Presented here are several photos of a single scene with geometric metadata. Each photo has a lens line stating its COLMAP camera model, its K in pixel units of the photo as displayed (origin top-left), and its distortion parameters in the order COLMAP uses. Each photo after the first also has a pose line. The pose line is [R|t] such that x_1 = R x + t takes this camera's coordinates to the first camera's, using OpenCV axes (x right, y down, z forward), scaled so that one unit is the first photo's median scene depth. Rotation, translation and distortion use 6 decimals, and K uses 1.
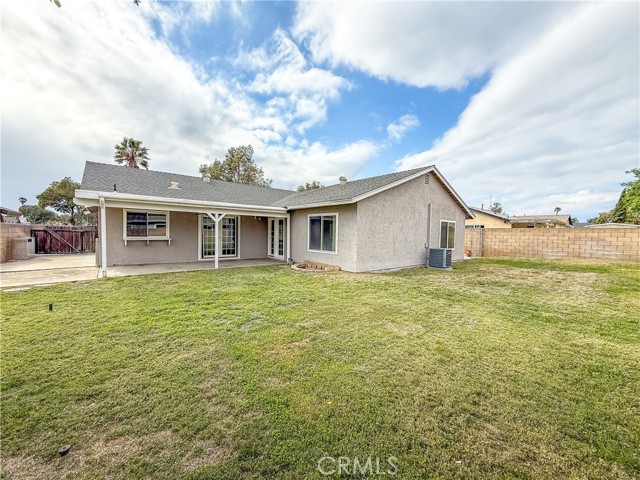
lens RADIAL K [[252.4, 0, 316.0], [0, 252.4, 238.0], [0, 0, 1]] dist [-0.002242, -0.000220]
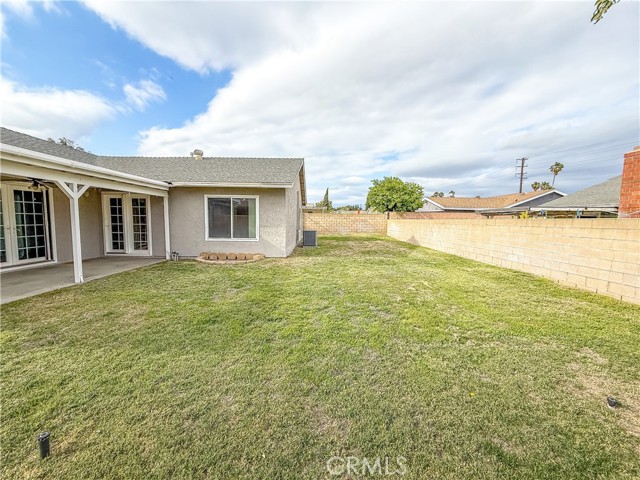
lens RADIAL K [[252.4, 0, 316.0], [0, 252.4, 238.0], [0, 0, 1]] dist [-0.002242, -0.000220]
pose [[0.630821, -0.065620, 0.773149, -0.440402], [0.015672, 0.997292, 0.071857, -0.008672], [-0.775770, -0.033213, 0.630141, 0.217063]]
